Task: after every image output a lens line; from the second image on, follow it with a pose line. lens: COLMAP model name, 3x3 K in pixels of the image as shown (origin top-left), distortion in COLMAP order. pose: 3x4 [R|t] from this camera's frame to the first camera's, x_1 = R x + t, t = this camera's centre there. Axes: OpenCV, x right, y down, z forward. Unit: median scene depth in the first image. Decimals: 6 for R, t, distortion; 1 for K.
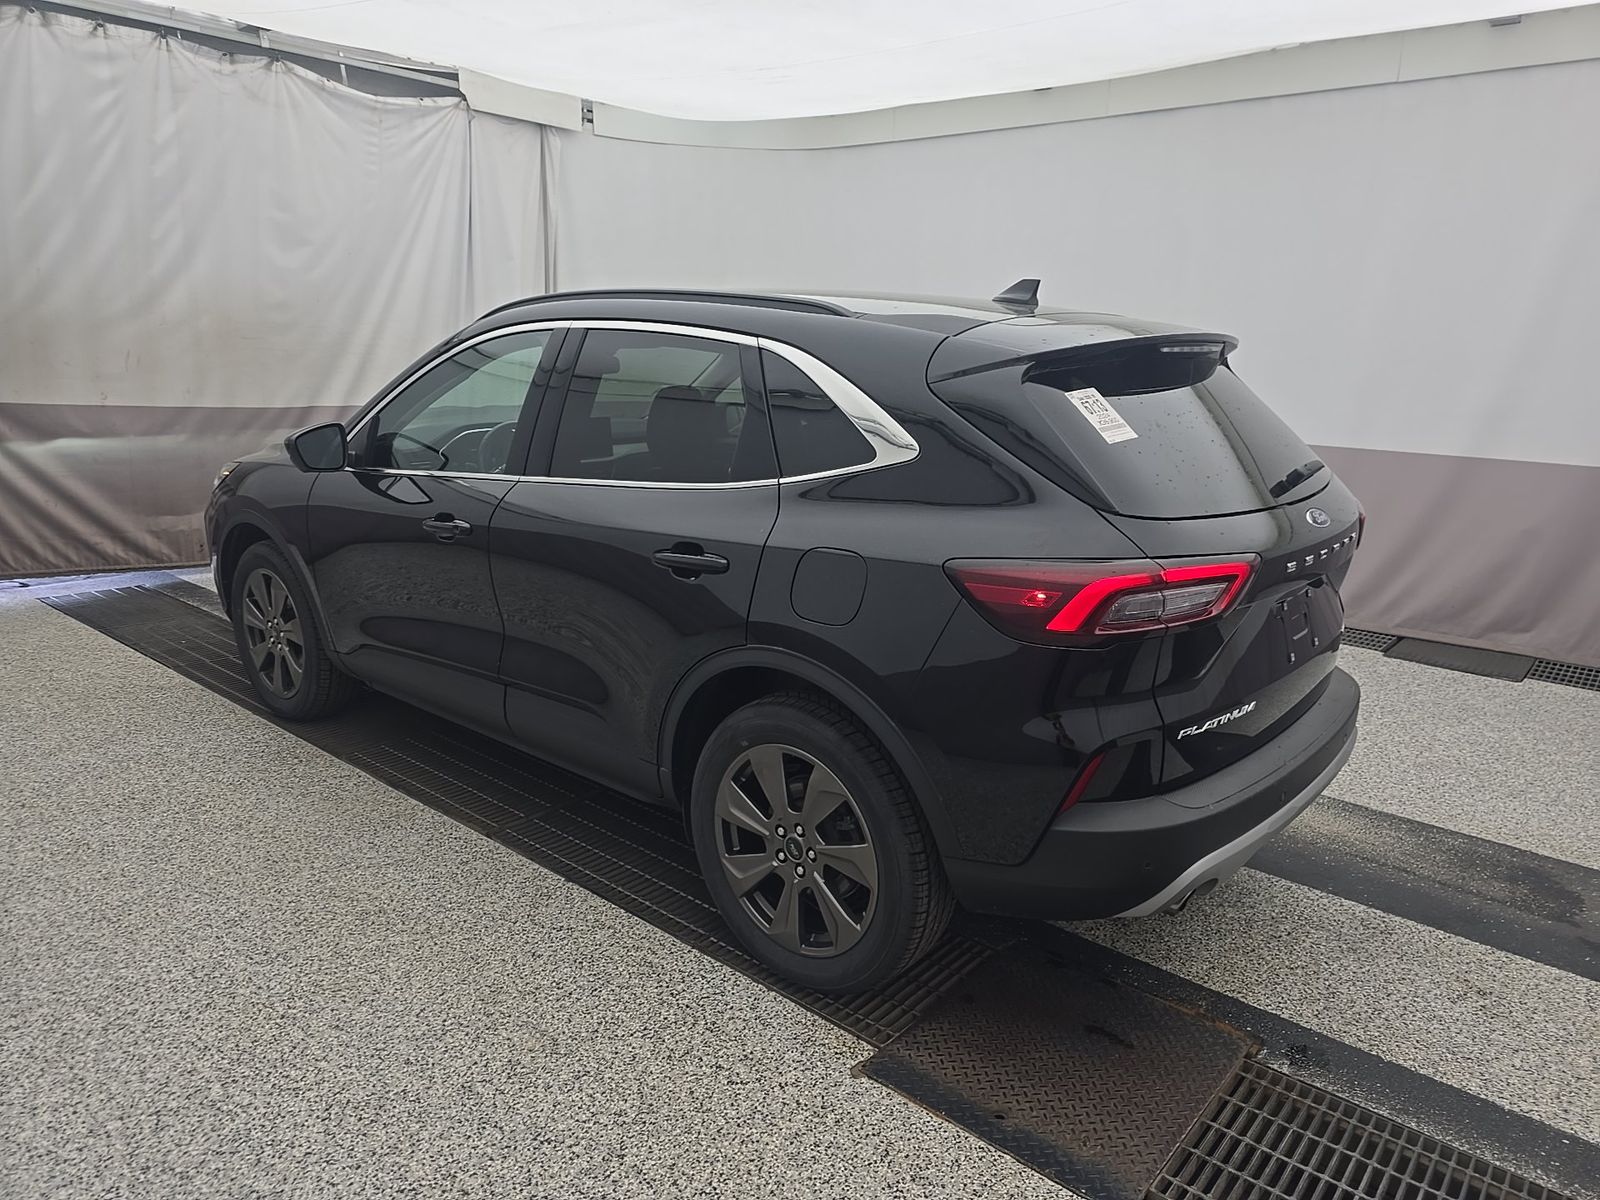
lens RADIAL K [[1090.4, 0, 800.0], [0, 1090.4, 600.0], [0, 0, 1]] dist [0.124694, -0.099982]
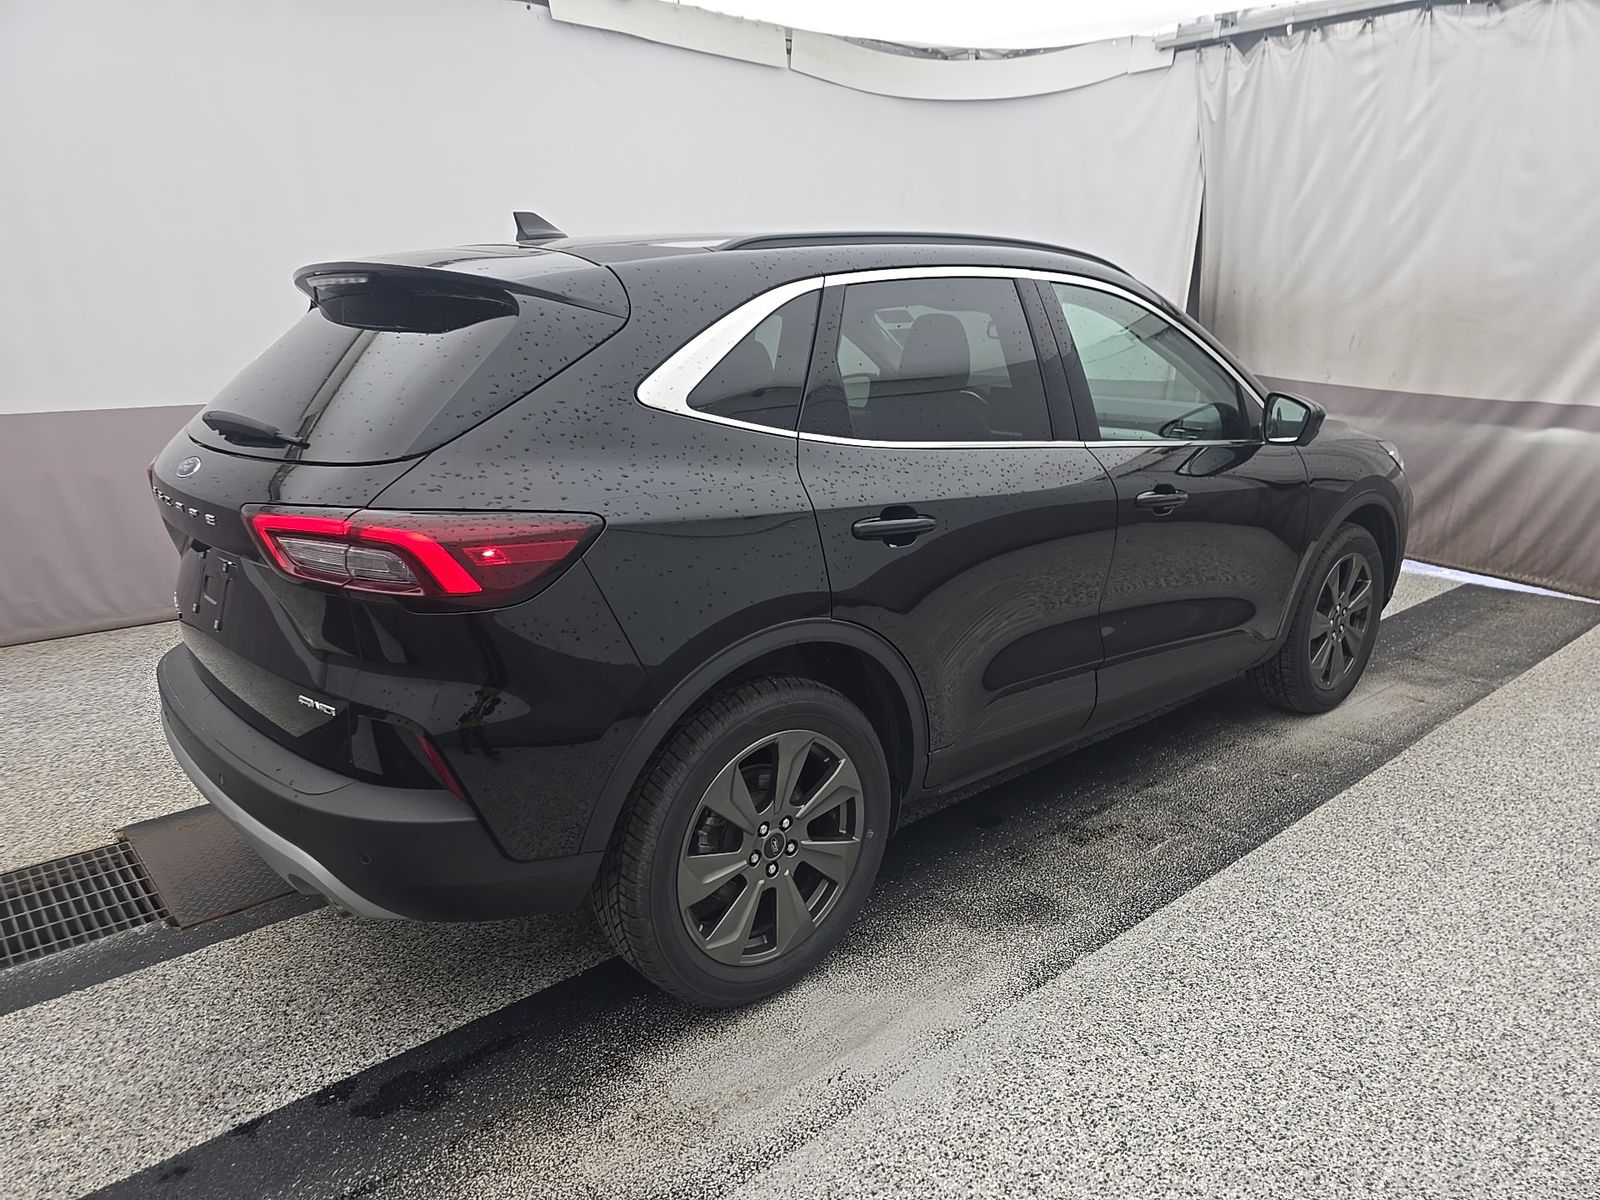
lens RADIAL K [[1068.3, 0, 807.8], [0, 1068.3, 621.0], [0, 0, 1]] dist [0.045708, -0.038113]
pose [[-0.152926, 0.250701, -0.955909, 0.547640], [-0.248755, 0.926376, 0.282751, -0.137918], [0.956417, 0.281028, -0.079304, 0.705190]]
